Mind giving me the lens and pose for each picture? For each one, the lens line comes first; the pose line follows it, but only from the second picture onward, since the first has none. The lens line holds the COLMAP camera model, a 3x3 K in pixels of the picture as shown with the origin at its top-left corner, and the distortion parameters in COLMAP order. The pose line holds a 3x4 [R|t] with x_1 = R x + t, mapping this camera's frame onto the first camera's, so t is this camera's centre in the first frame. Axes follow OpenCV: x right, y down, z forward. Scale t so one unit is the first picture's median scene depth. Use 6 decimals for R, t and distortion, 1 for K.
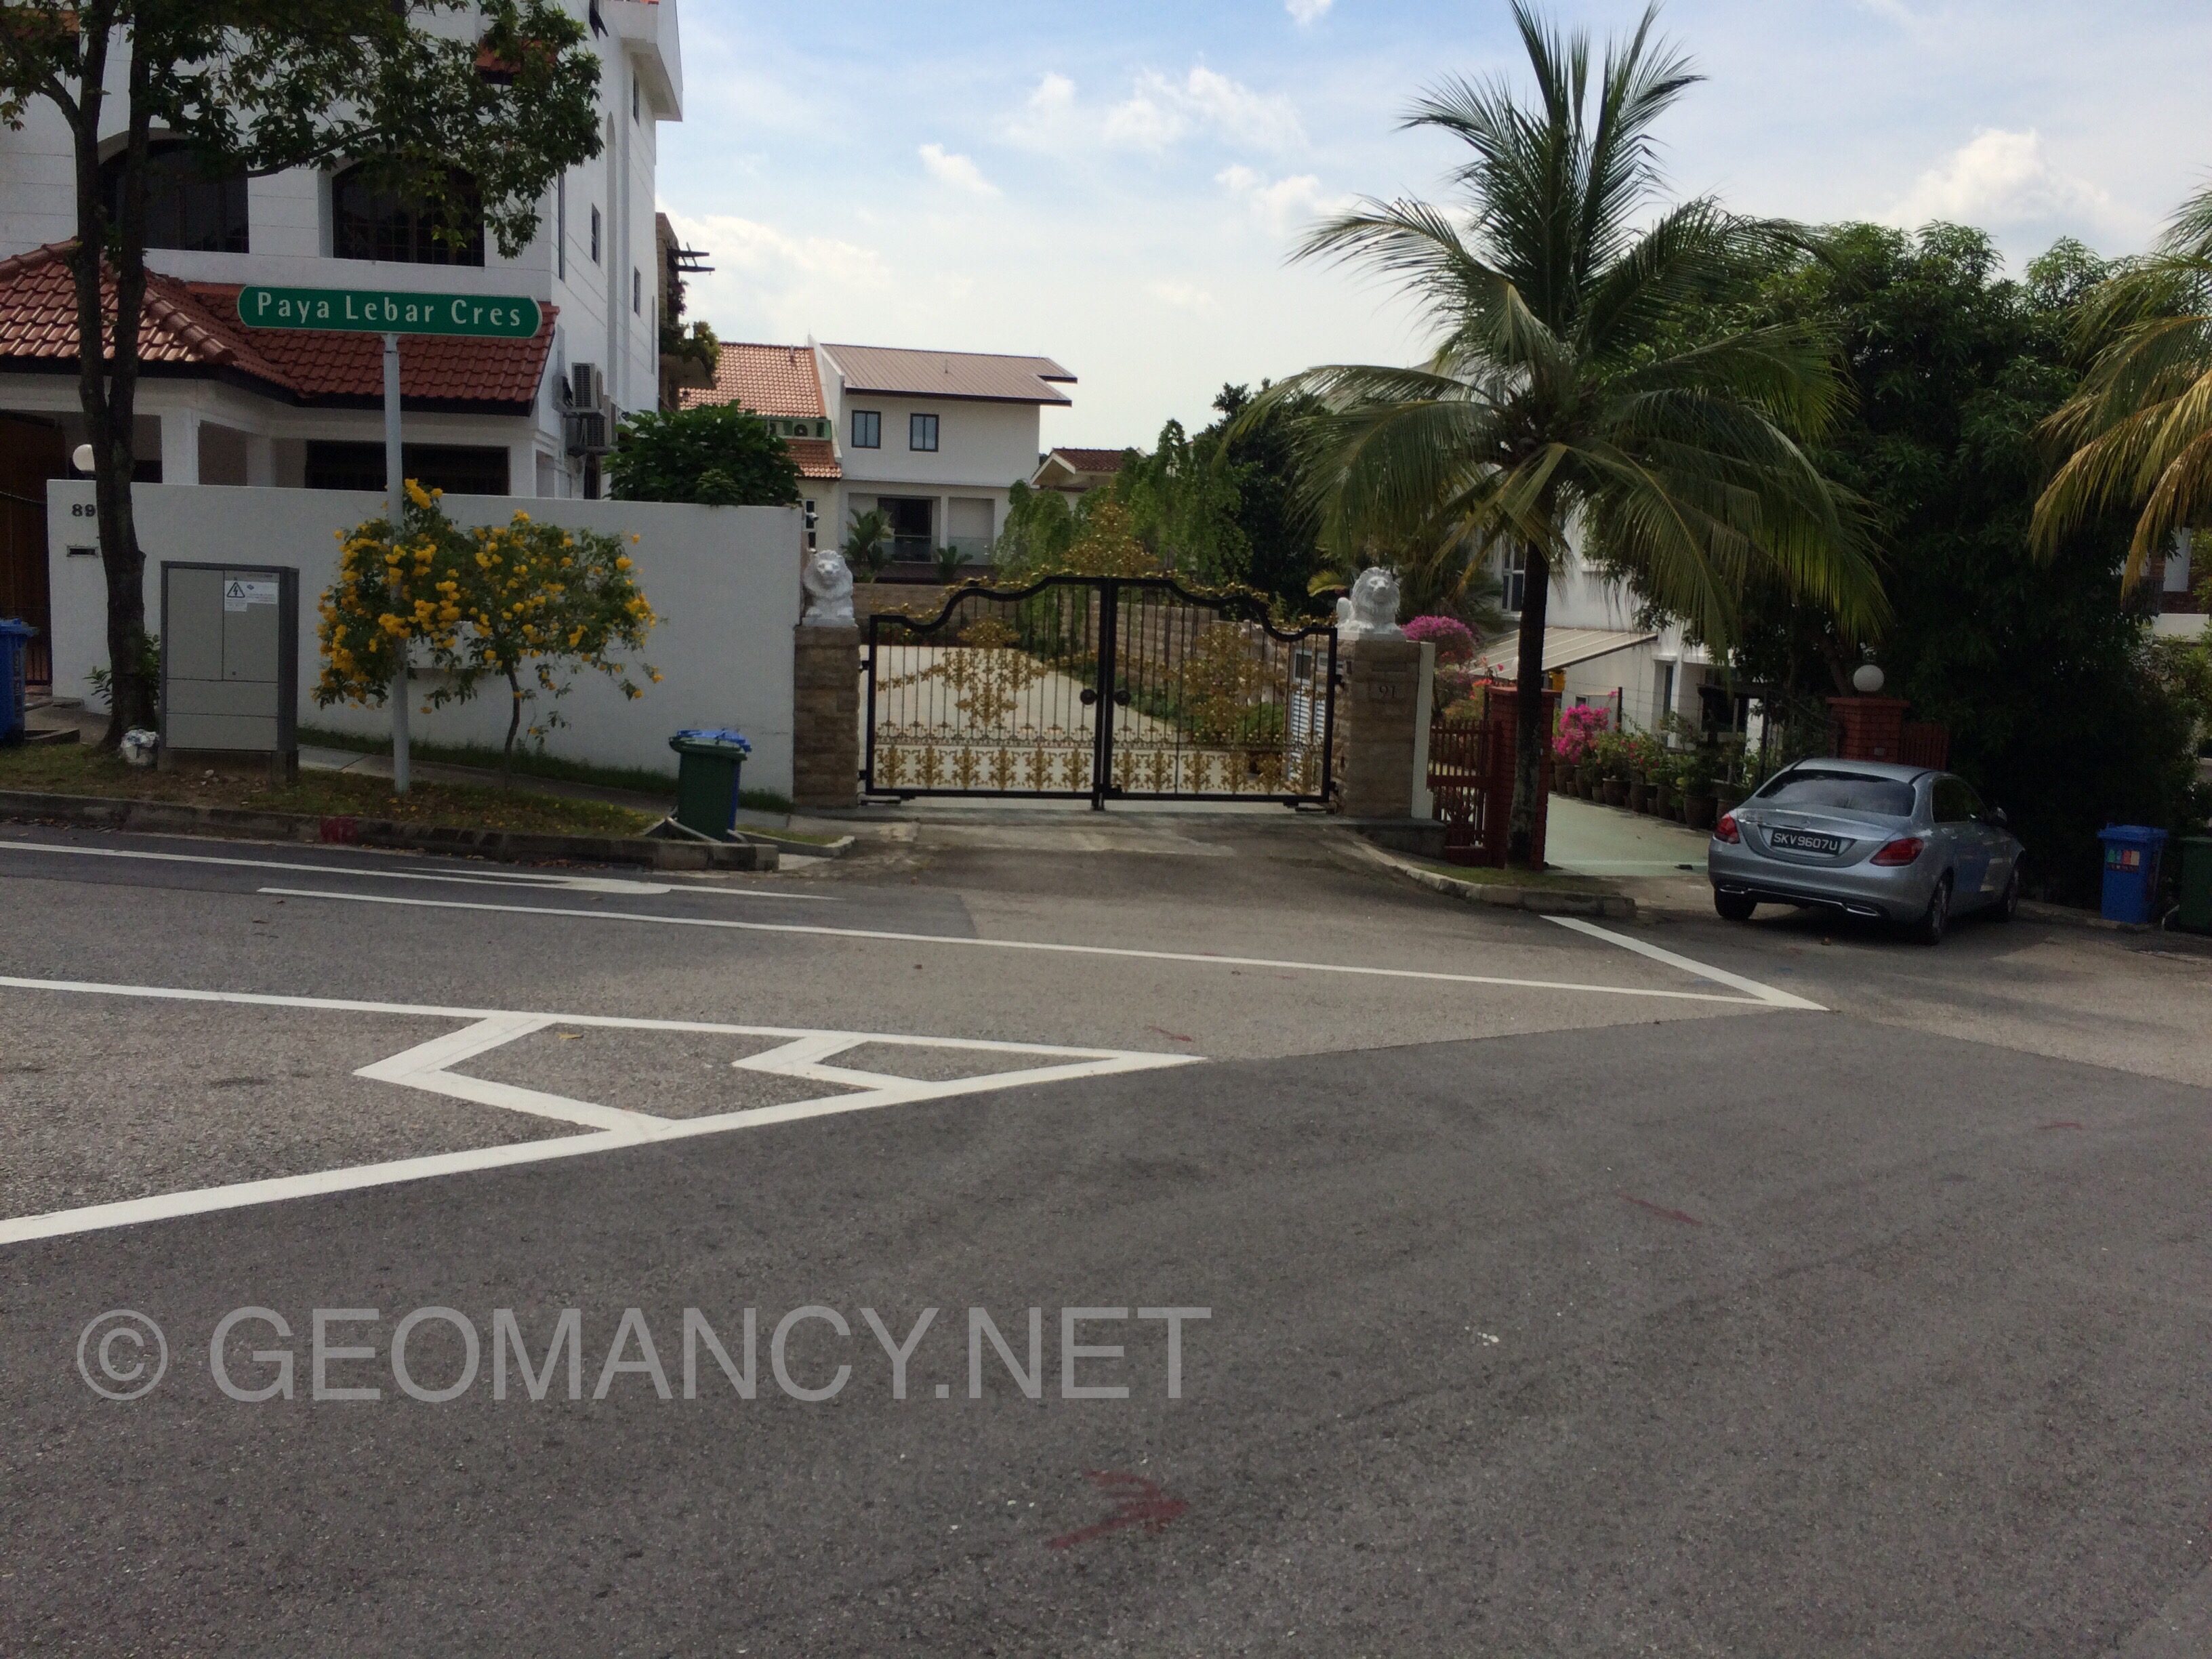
lens RADIAL K [[1858.8, 0, 1105.0], [0, 1858.8, 852.9], [0, 0, 1]] dist [0.049246, -0.001038]
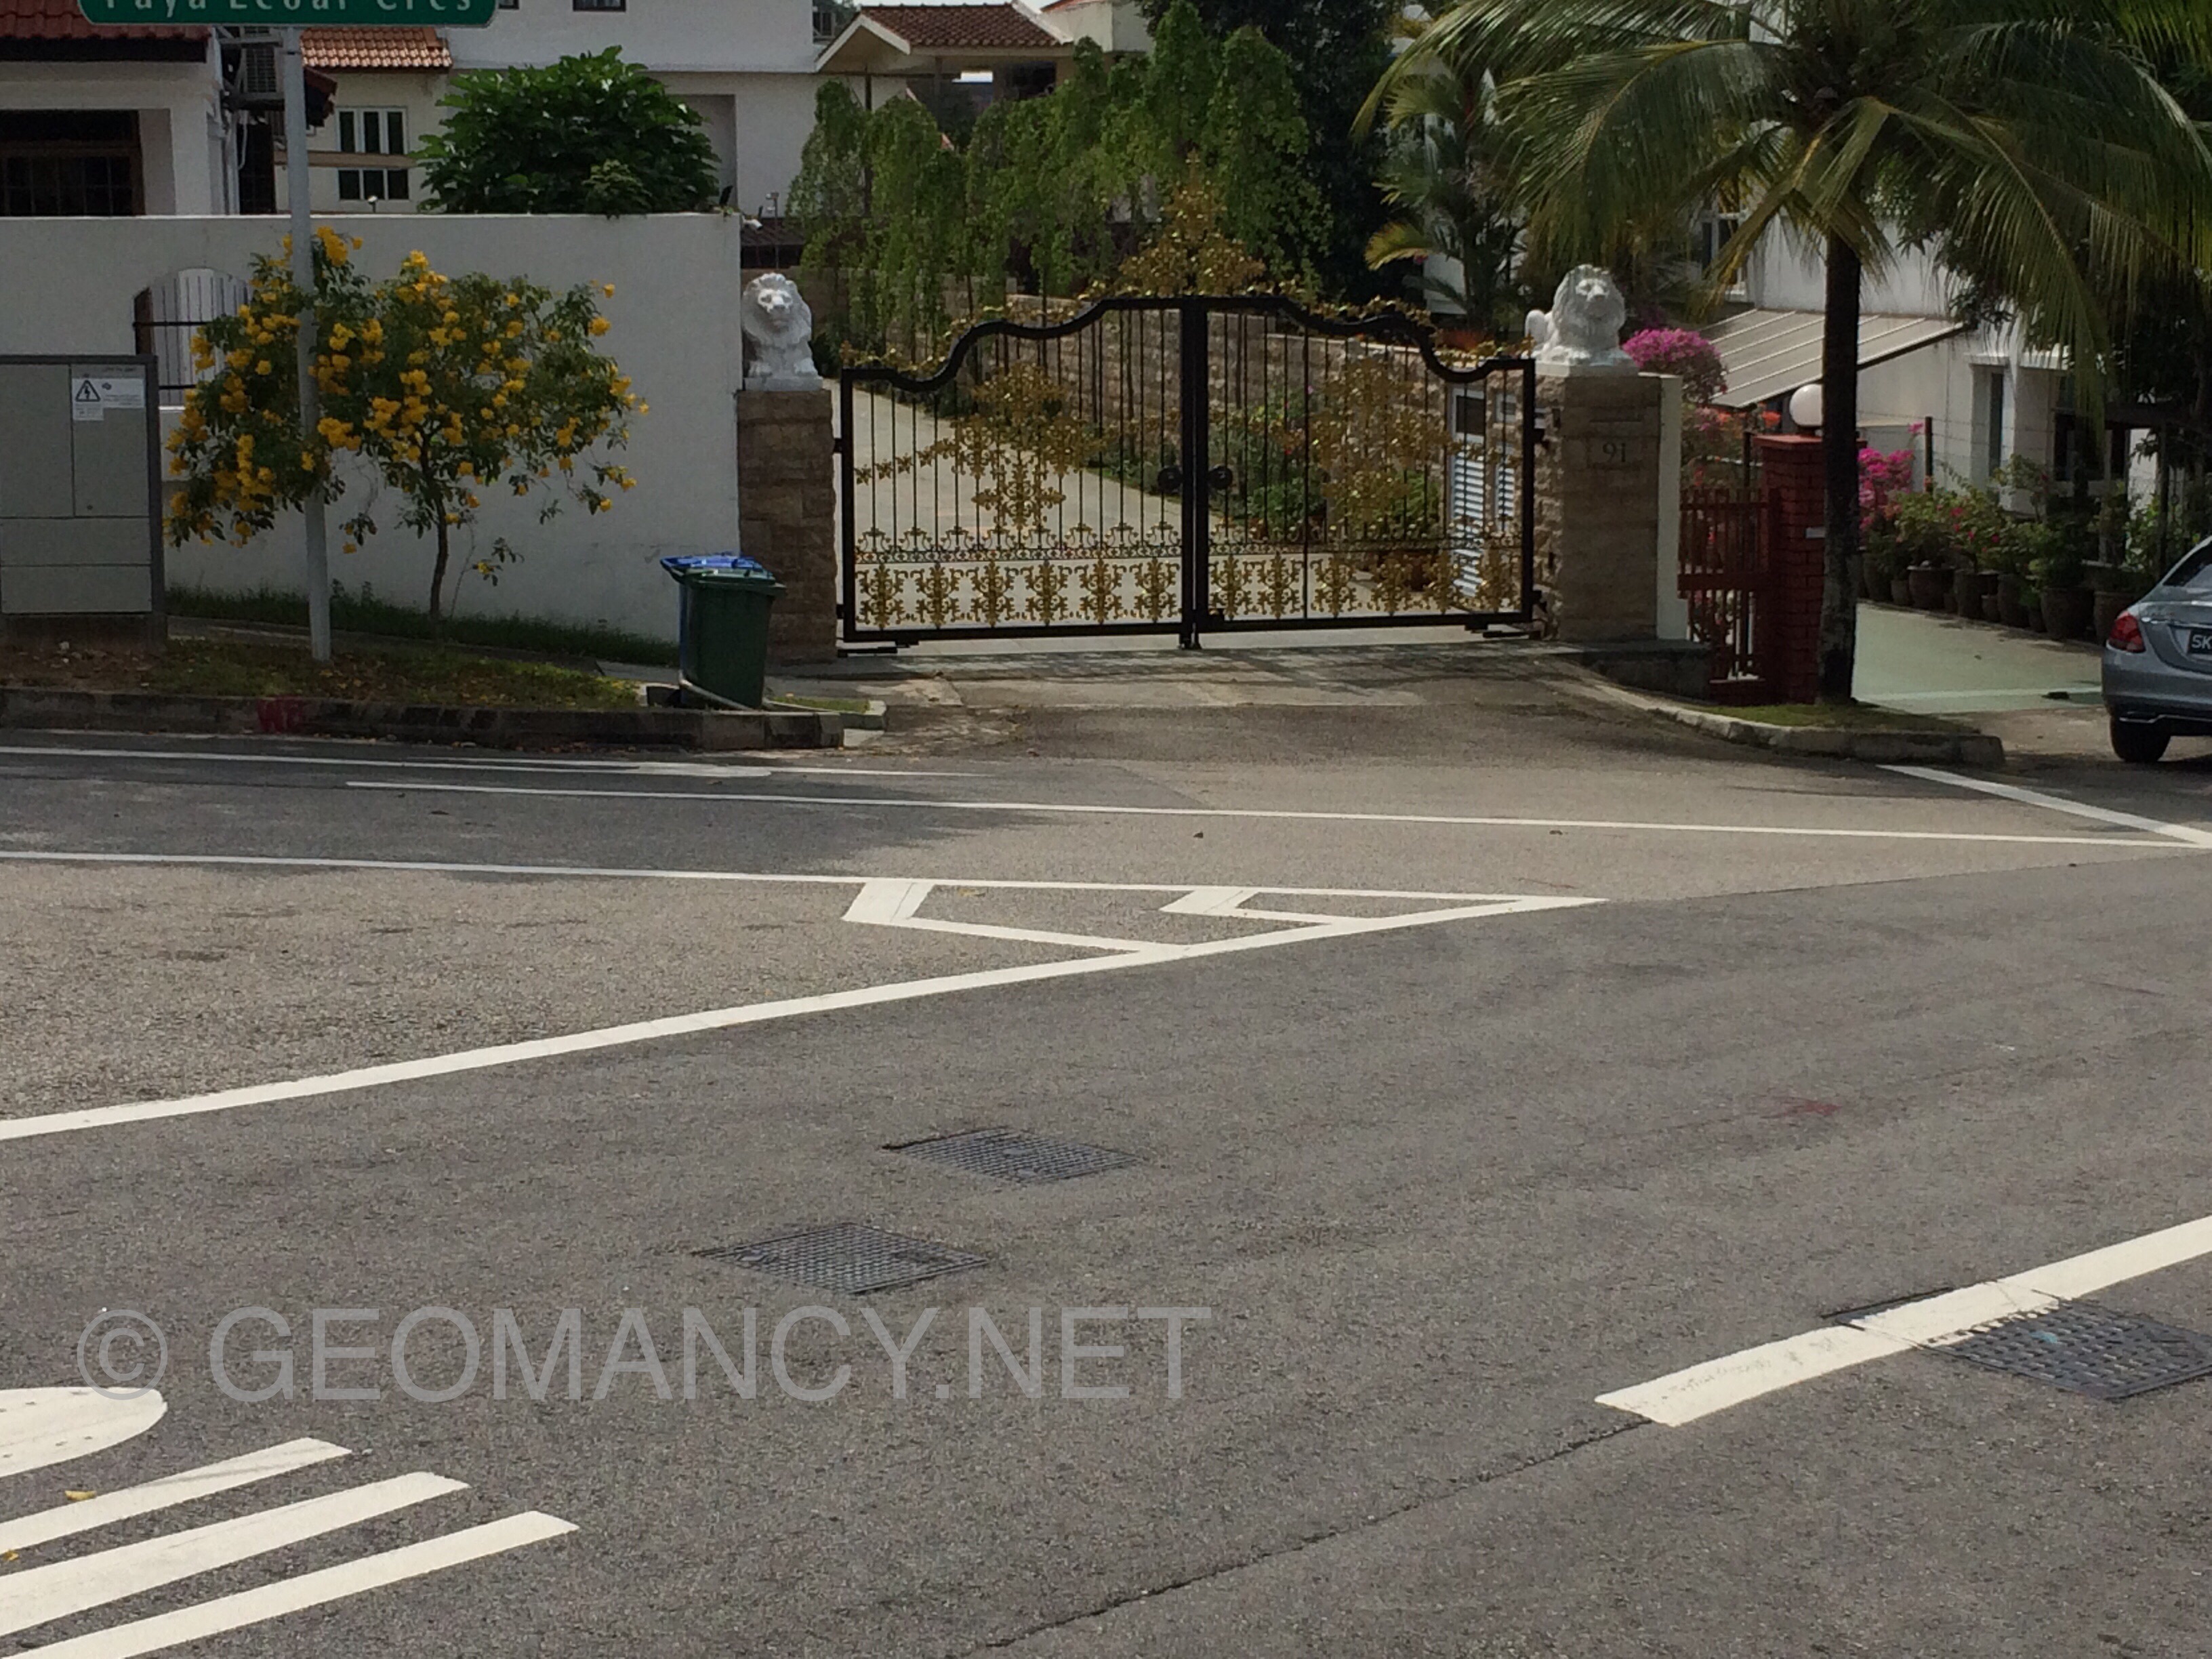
lens RADIAL K [[3696.0, 0, 1106.0], [0, 3696.0, 829.5], [0, 0, 1]] dist [0.056360, -0.035715]
pose [[0.996731, -0.048132, 0.064892, -0.124136], [0.046694, 0.998633, 0.023492, 0.009010], [-0.065934, -0.020385, 0.997616, -0.319005]]
